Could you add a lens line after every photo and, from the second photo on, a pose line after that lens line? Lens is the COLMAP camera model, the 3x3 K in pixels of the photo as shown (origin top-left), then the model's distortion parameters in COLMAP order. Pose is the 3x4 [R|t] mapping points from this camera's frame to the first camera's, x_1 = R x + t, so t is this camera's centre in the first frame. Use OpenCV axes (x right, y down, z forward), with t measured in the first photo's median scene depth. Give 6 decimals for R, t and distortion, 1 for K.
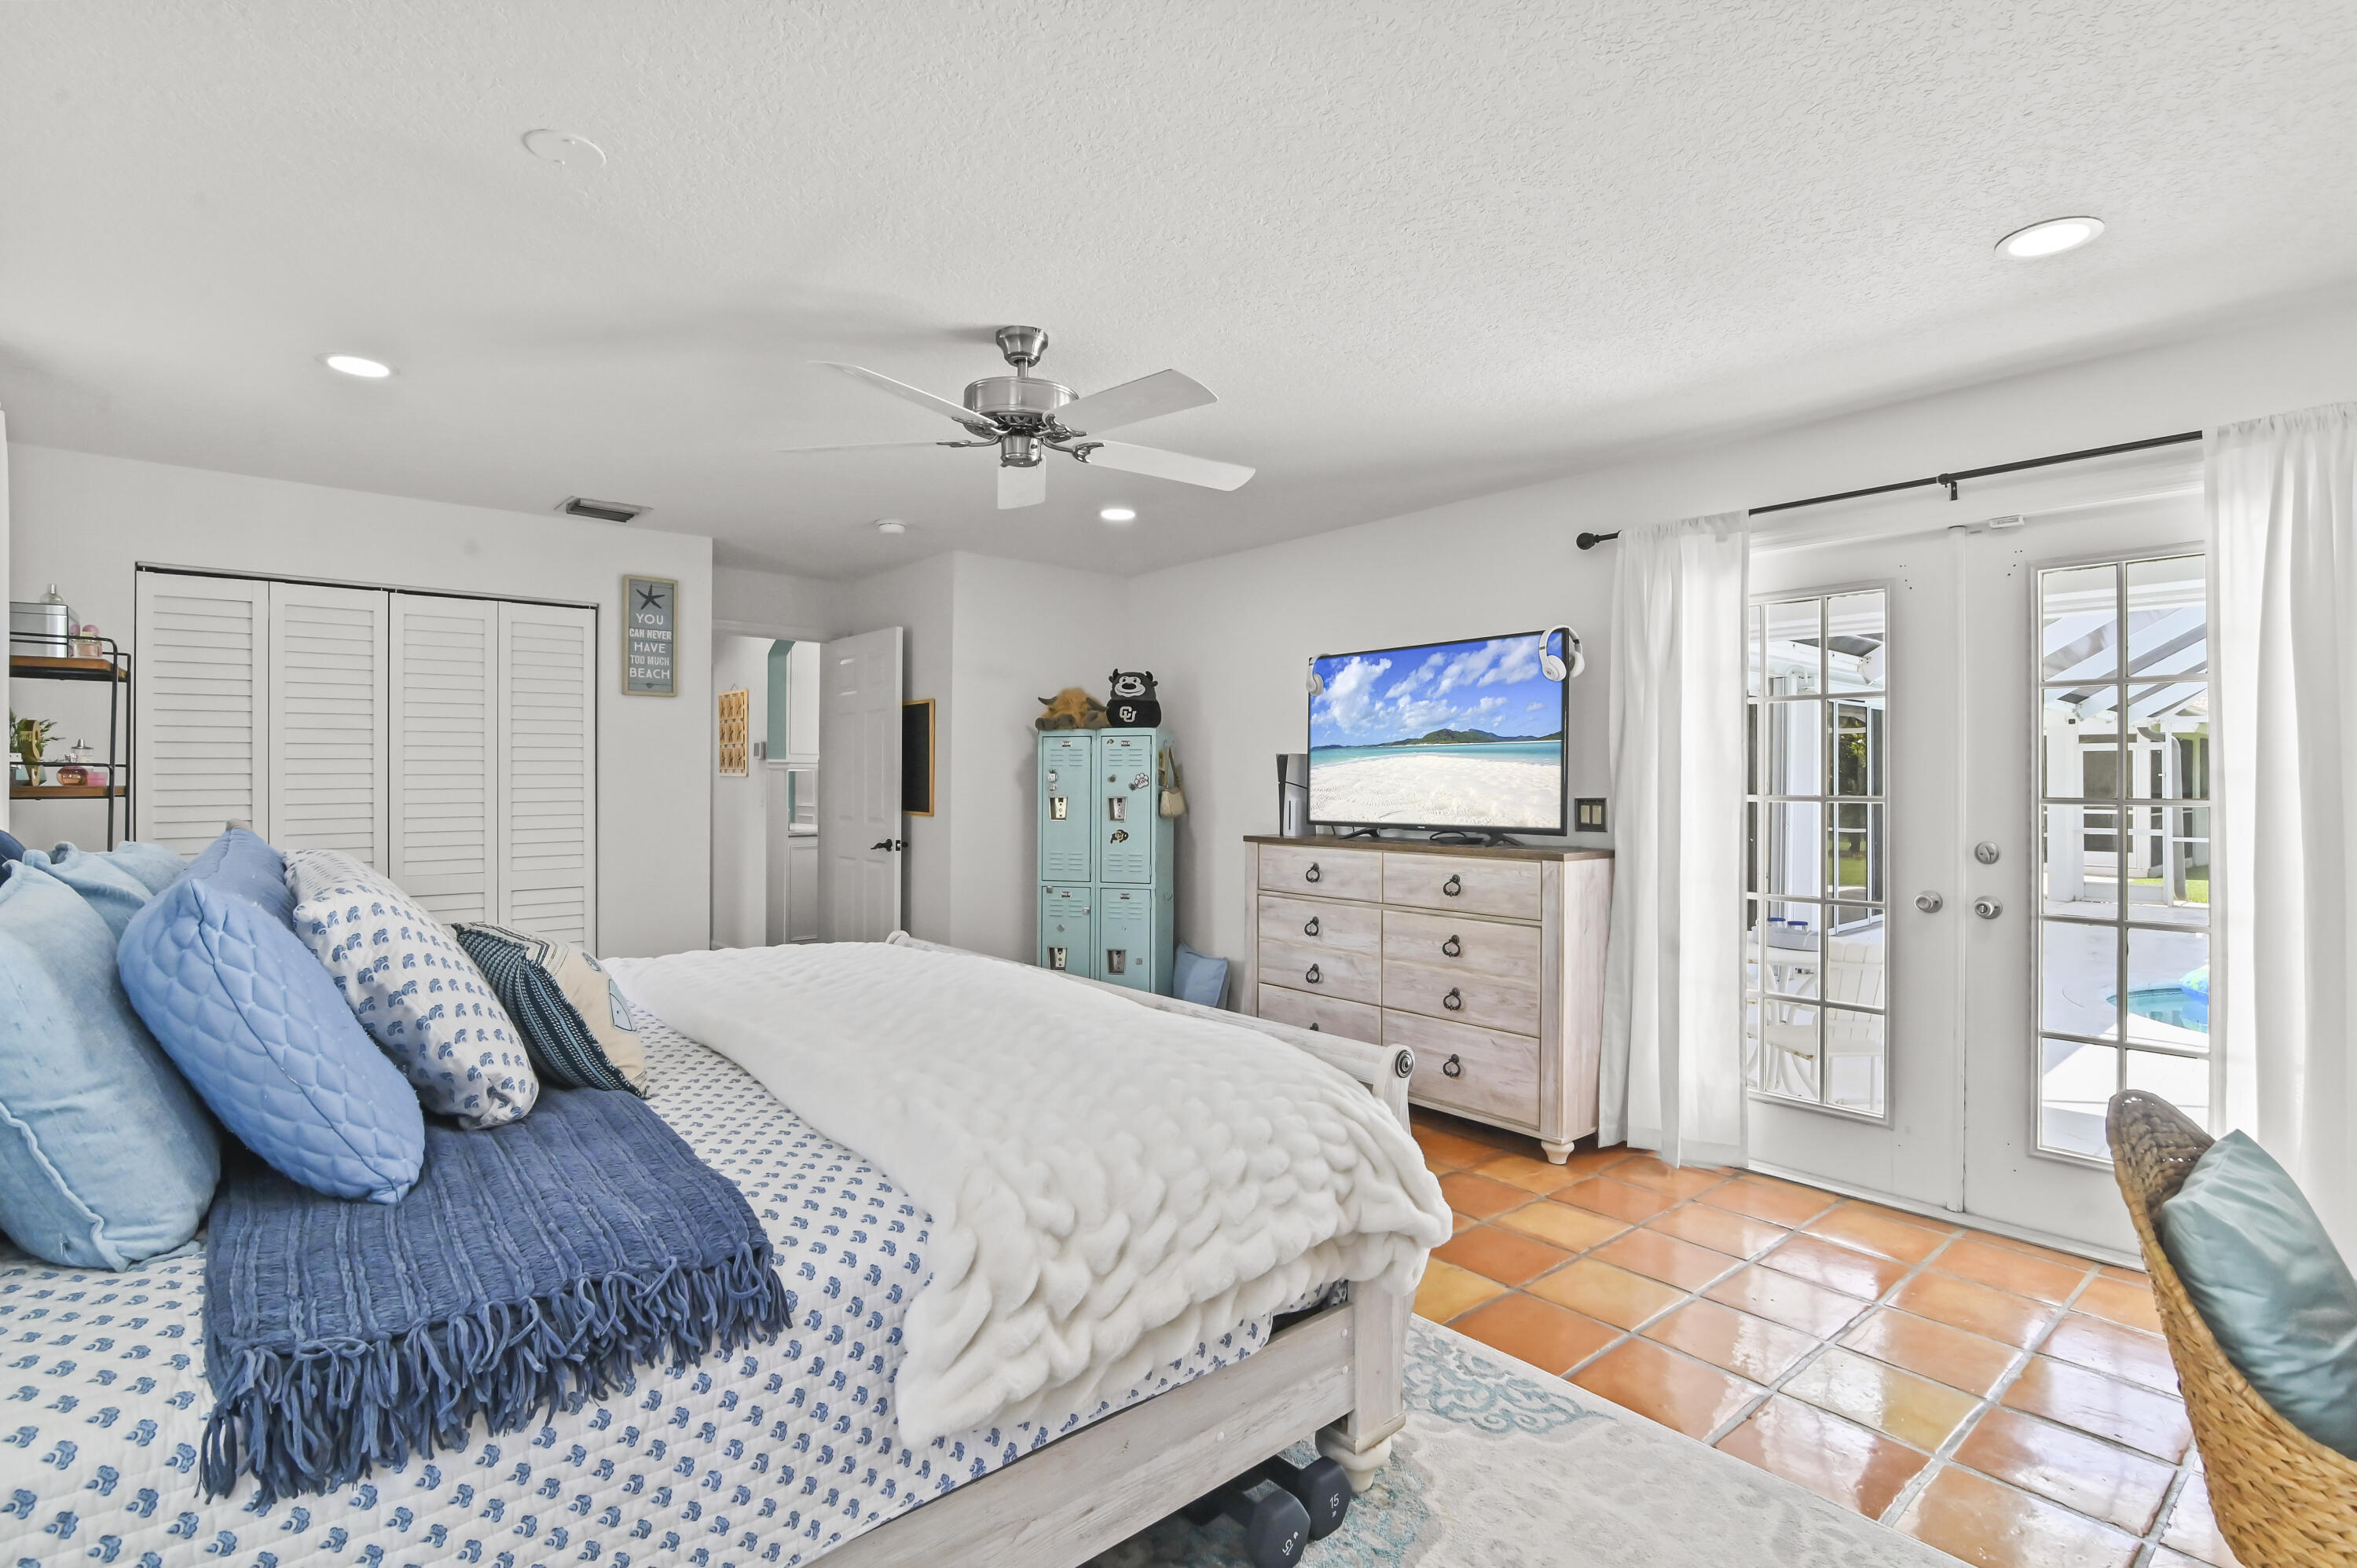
lens RADIAL K [[1084.5, 0, 1178.5], [0, 1084.5, 784.0], [0, 0, 1]] dist [-0.000441, -0.000317]
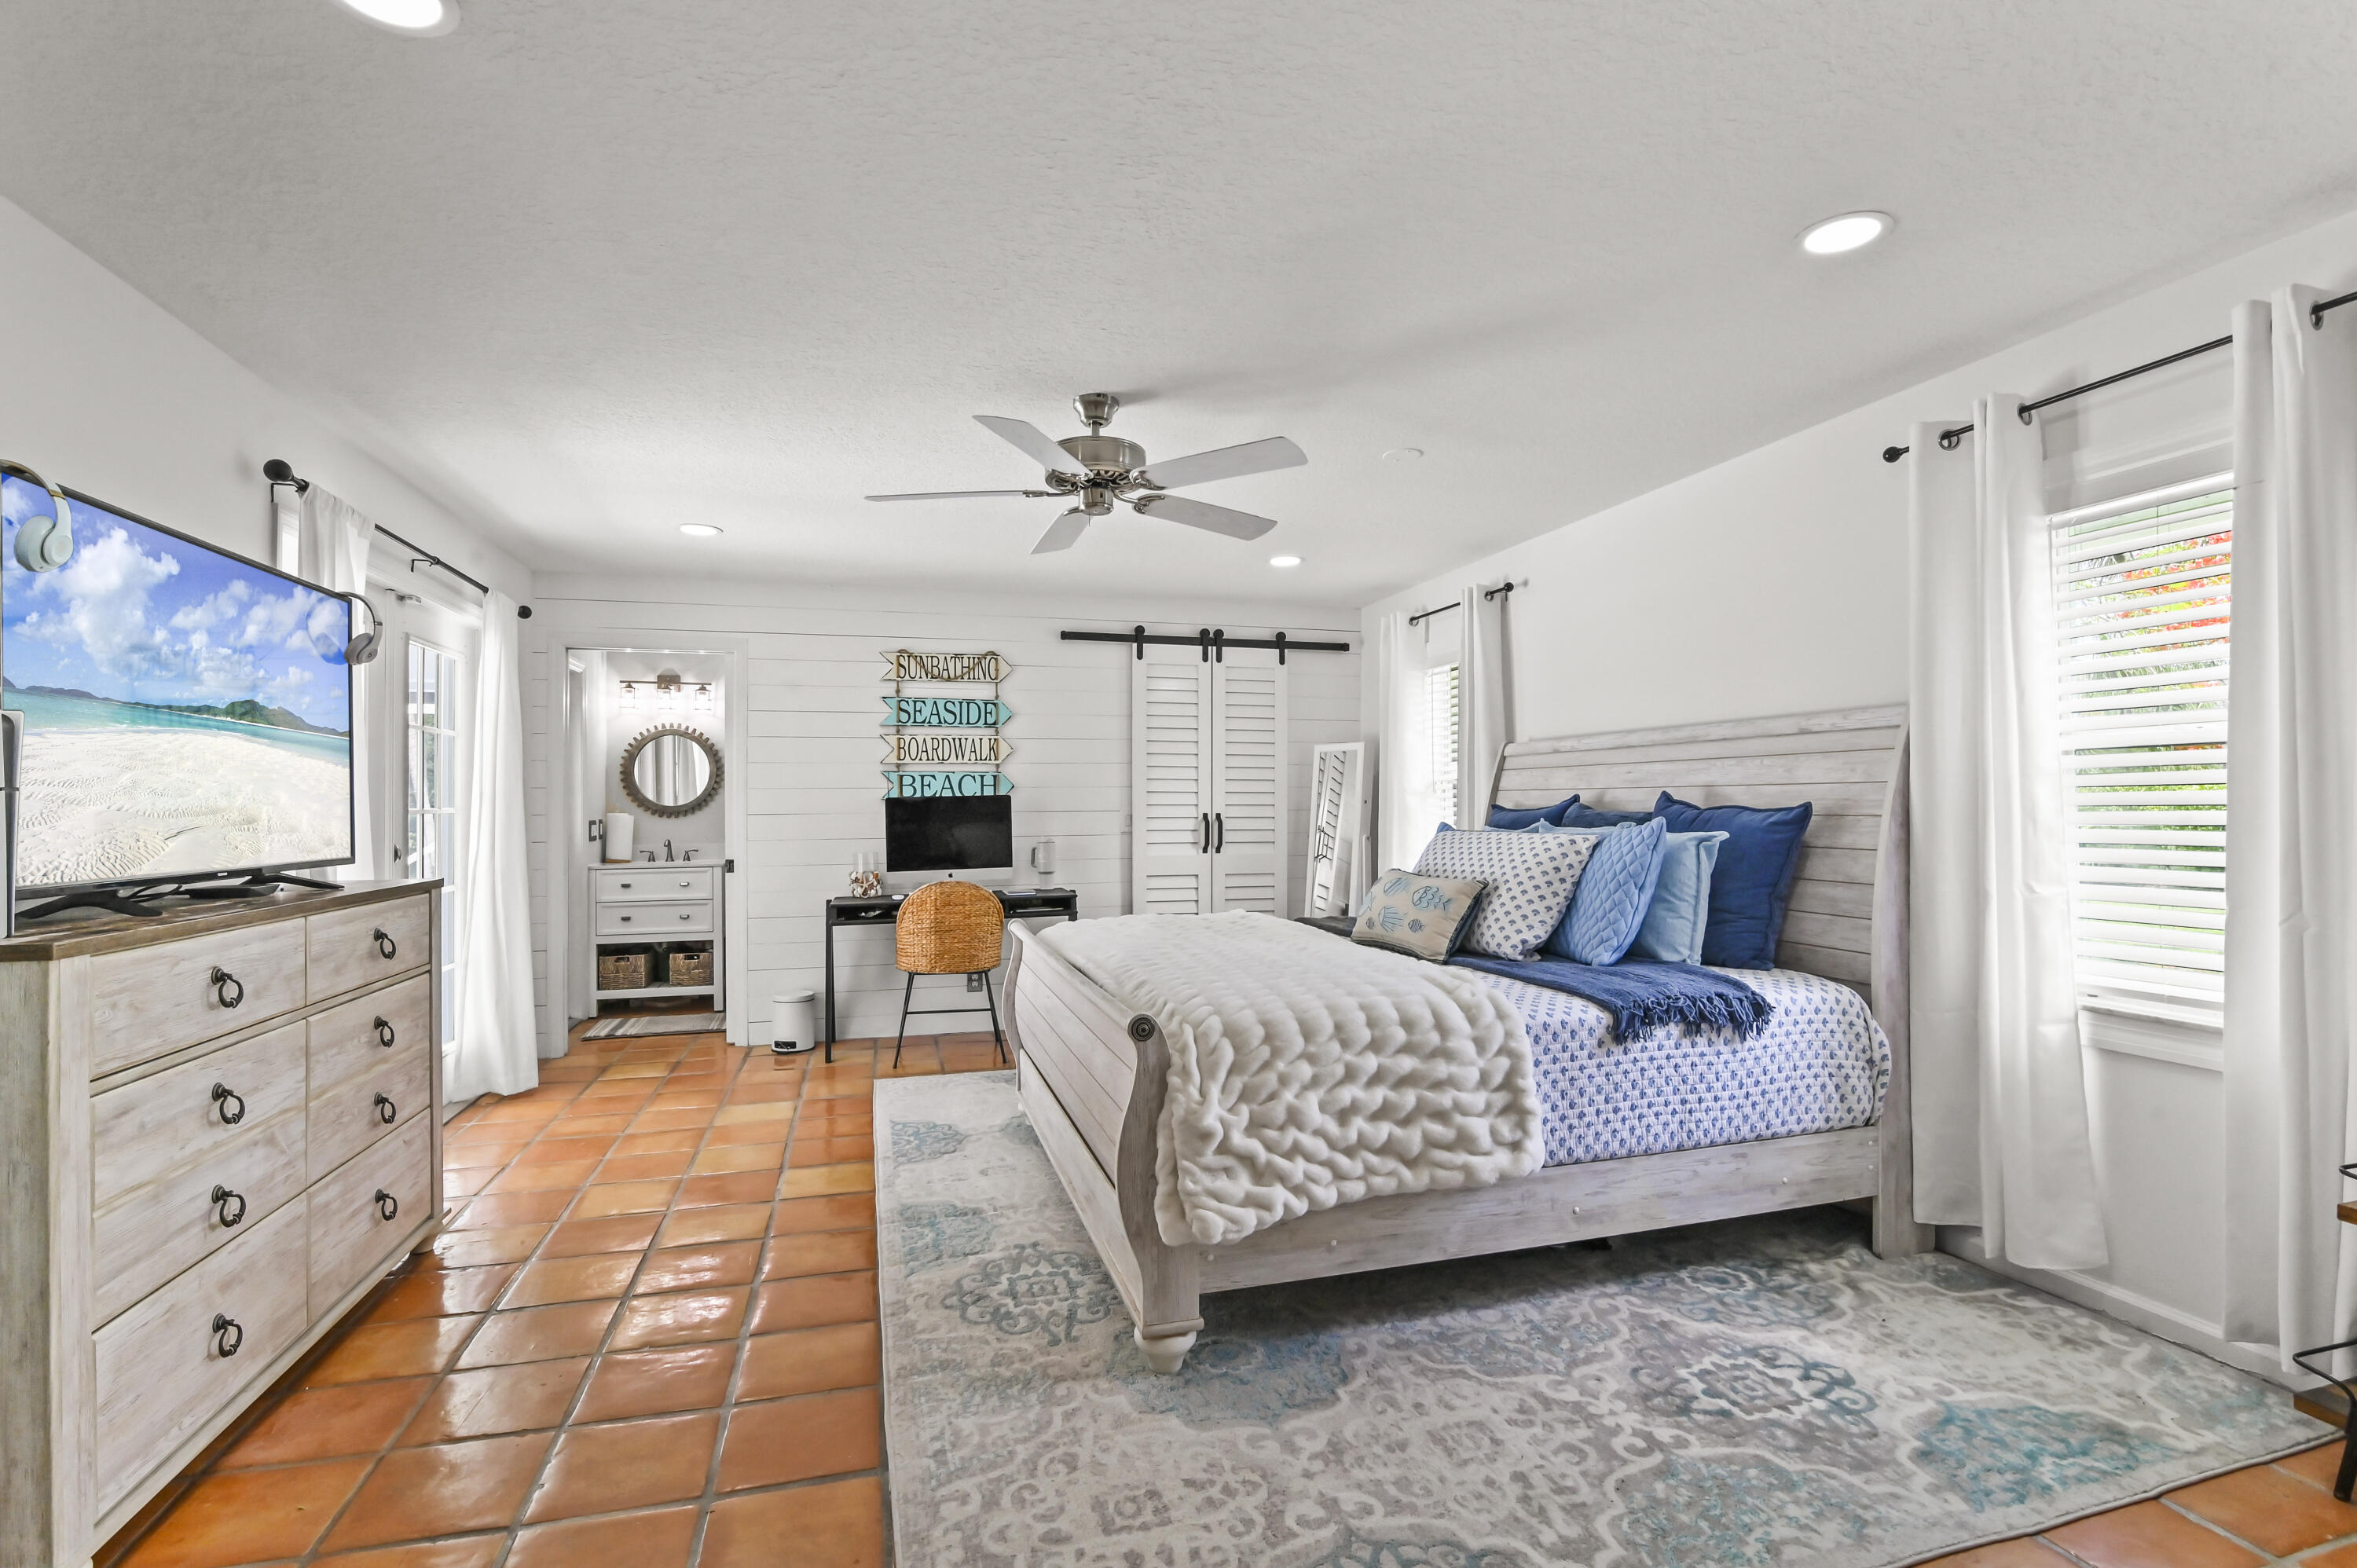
lens RADIAL K [[1084.5, 0, 1178.5], [0, 1084.5, 784.0], [0, 0, 1]] dist [-0.000441, -0.000317]
pose [[0.545739, 0.010734, 0.837886, 0.005915], [-0.003687, 0.999939, -0.010408, 0.004814], [-0.837947, 0.002590, 0.545746, 0.202452]]
